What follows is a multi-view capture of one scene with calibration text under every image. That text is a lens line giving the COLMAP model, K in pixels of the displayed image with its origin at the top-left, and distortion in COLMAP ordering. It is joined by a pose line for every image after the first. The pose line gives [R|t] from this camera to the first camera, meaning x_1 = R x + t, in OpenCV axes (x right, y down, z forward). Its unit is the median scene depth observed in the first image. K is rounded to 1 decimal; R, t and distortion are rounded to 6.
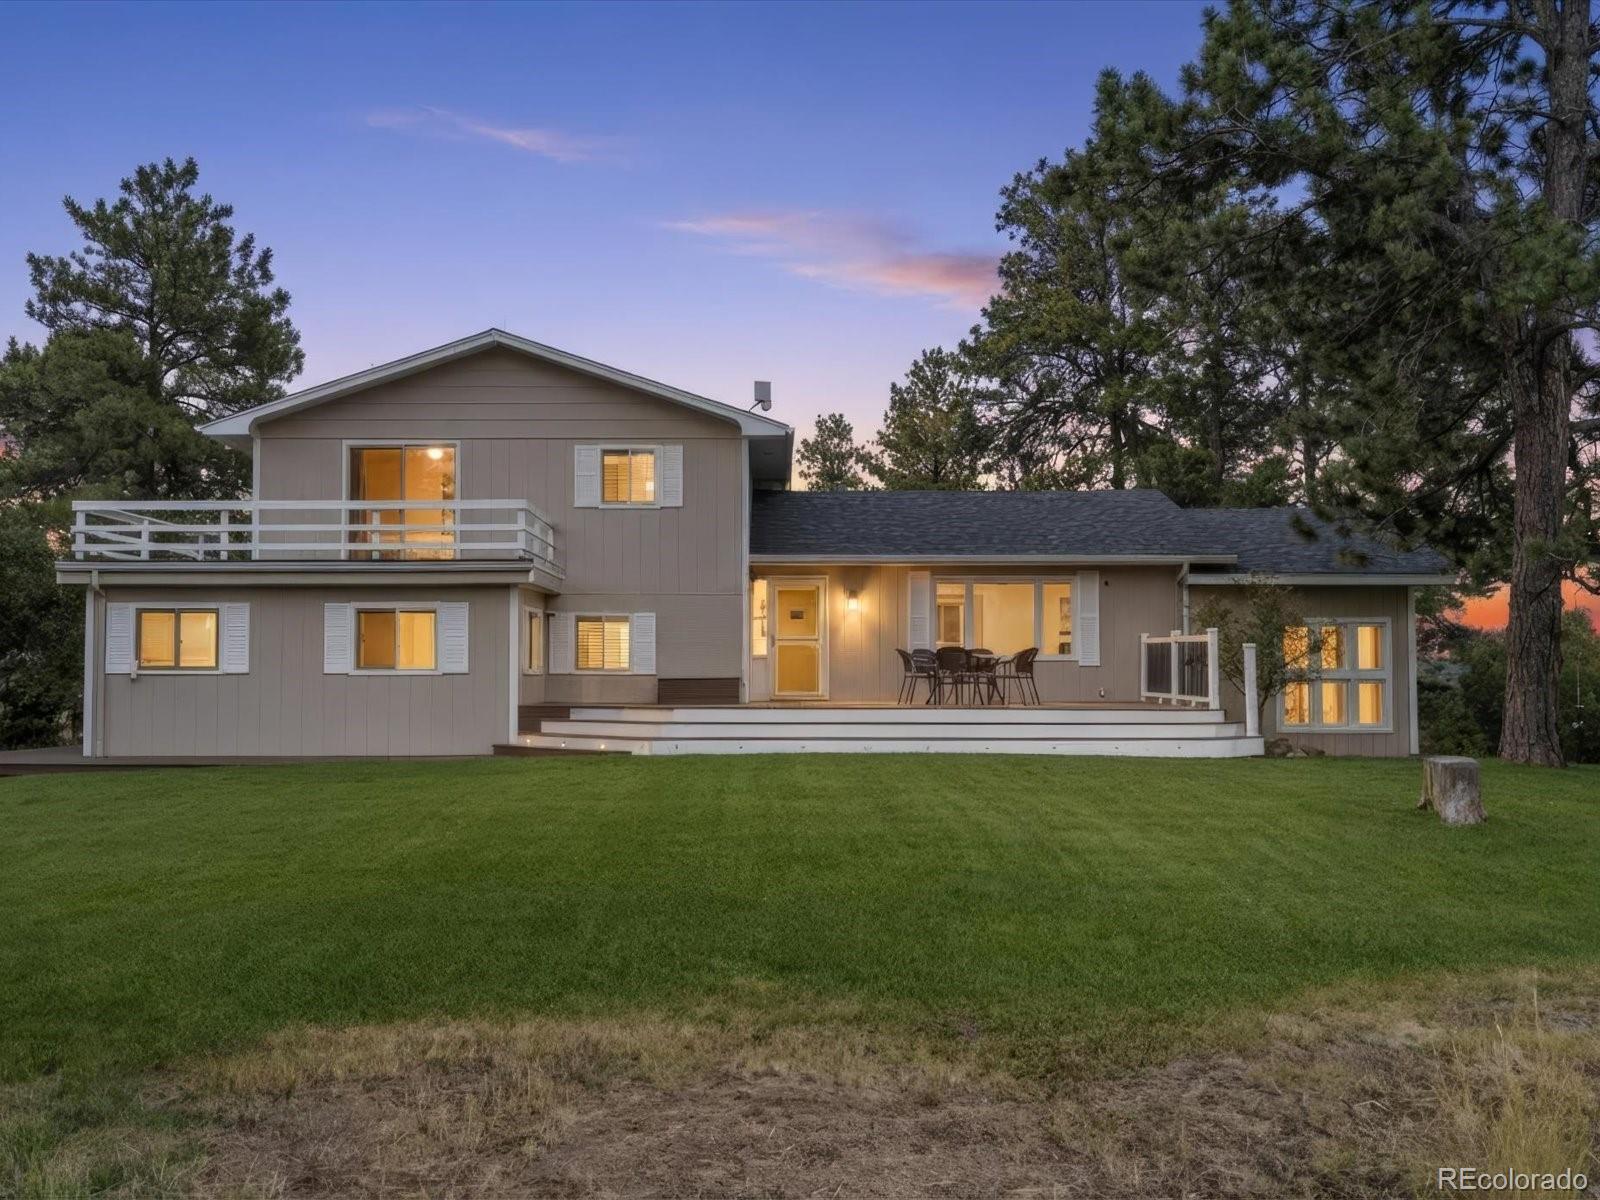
lens RADIAL K [[1487.1, 0, 800.0], [0, 1487.1, 600.0], [0, 0, 1]] dist [0.000109, 0.007752]
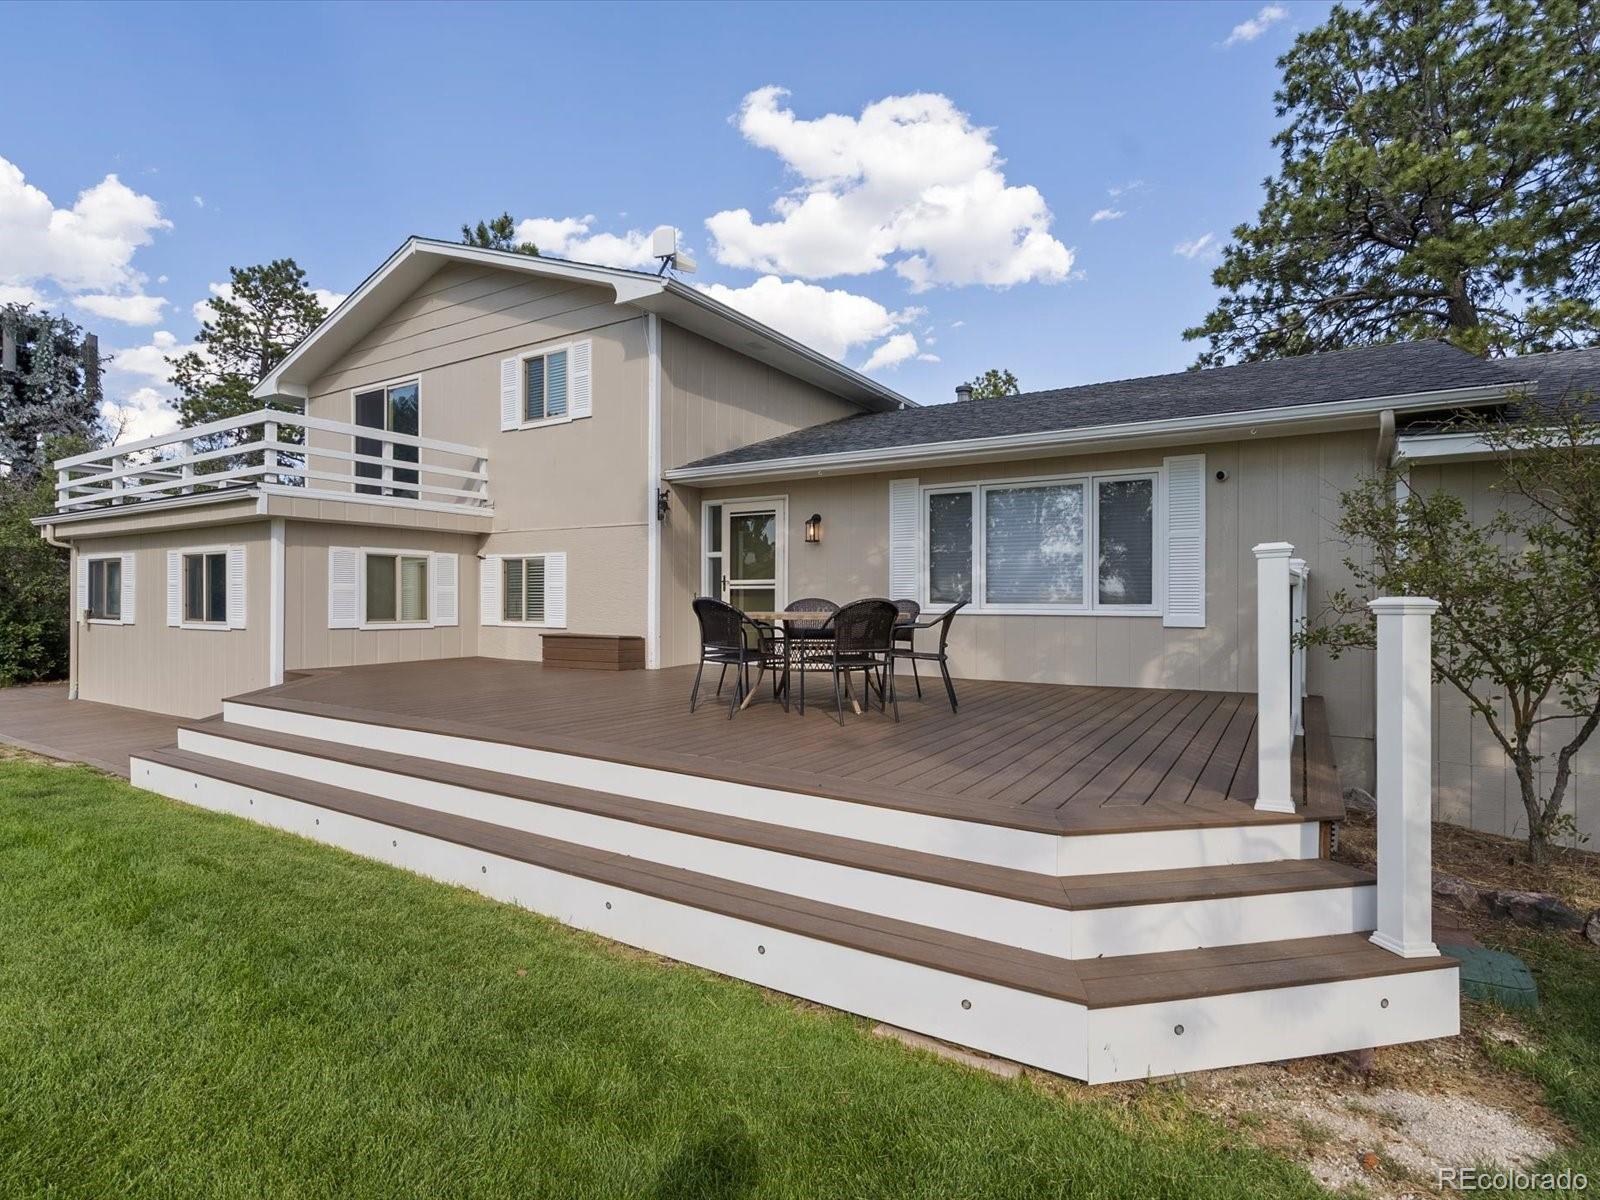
lens RADIAL K [[808.4, 0, 800.0], [0, 808.4, 600.0], [0, 0, 1]] dist [-0.000694, 0.000114]
pose [[0.843276, 0.003639, -0.537469, 0.235968], [0.022830, 0.998832, 0.042583, 0.018181], [0.536996, -0.048180, 0.842208, 0.668855]]
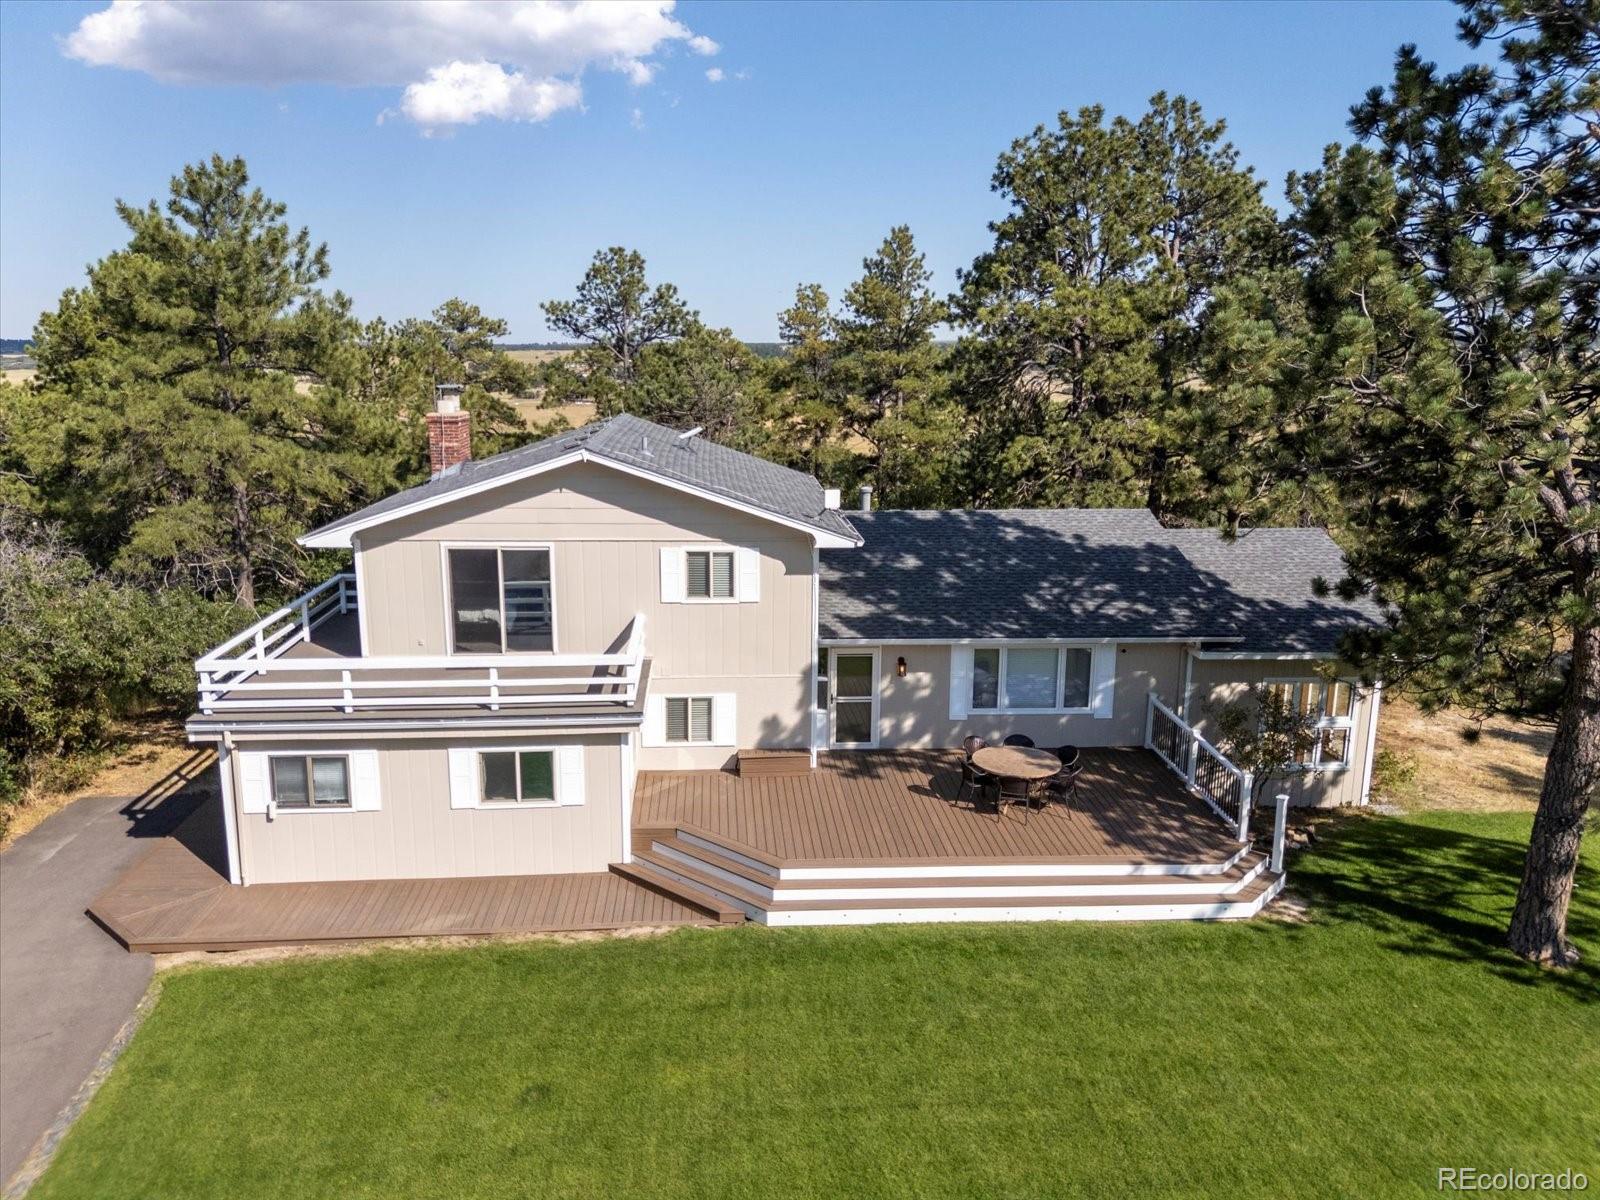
lens RADIAL K [[1170.2, 0, 799.1], [0, 1170.2, 576.8], [0, 0, 1]] dist [0.032480, -0.001472]
pose [[0.998129, -0.003801, 0.061018, -0.098058], [-0.010950, 0.970812, 0.239591, -0.276379], [-0.060148, -0.239811, 0.968954, 0.156867]]
